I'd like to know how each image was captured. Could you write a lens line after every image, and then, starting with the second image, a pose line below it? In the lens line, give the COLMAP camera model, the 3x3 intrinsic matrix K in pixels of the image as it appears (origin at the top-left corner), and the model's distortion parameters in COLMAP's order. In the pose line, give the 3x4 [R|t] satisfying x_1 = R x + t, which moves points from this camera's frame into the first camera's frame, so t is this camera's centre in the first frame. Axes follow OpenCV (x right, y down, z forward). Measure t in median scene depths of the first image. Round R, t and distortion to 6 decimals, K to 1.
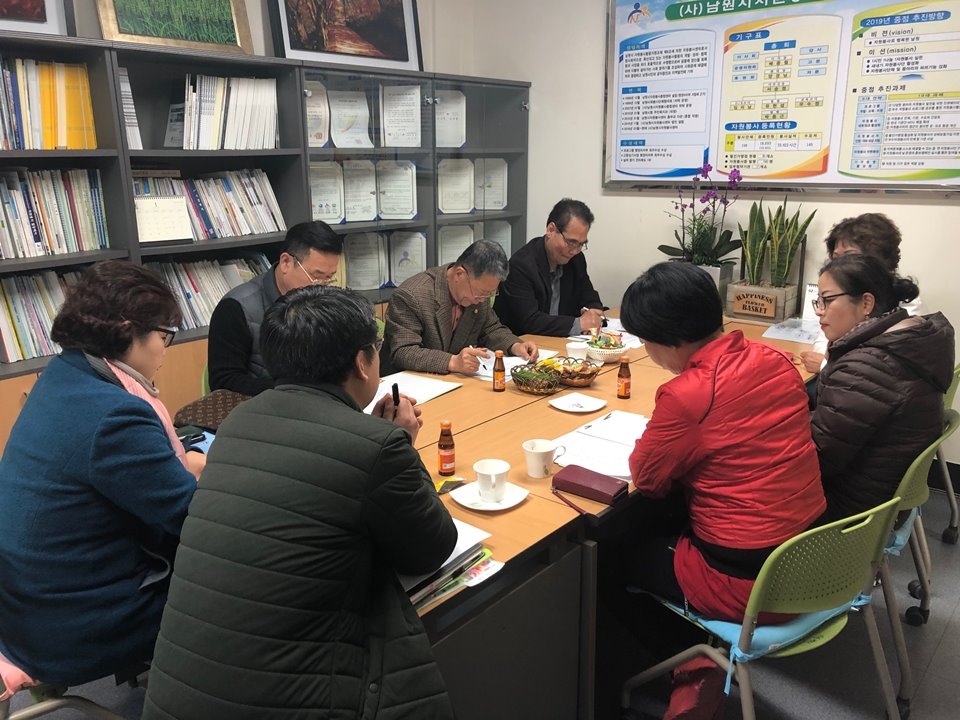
lens RADIAL K [[788.7, 0, 483.9], [0, 788.7, 366.2], [0, 0, 1]] dist [0.000309, 0.009213]
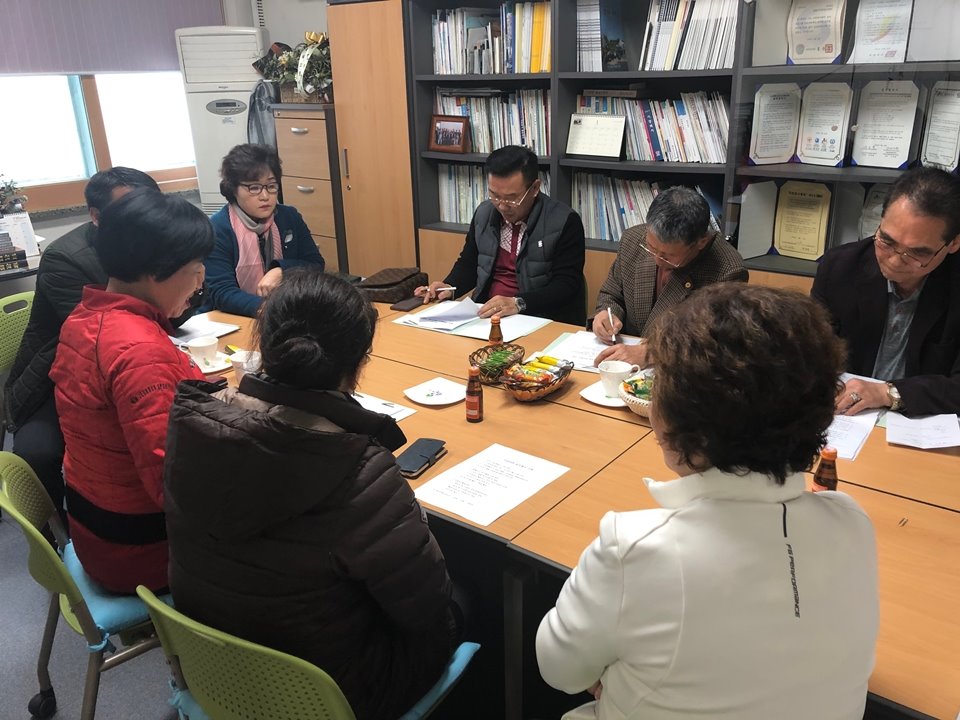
lens RADIAL K [[788.7, 0, 486.2], [0, 788.7, 352.4], [0, 0, 1]] dist [0.000309, 0.009213]
pose [[0.044507, 0.335723, -0.940909, 0.706613], [-0.243544, 0.917072, 0.315698, -0.212418], [0.968868, 0.215102, 0.122579, 0.754872]]
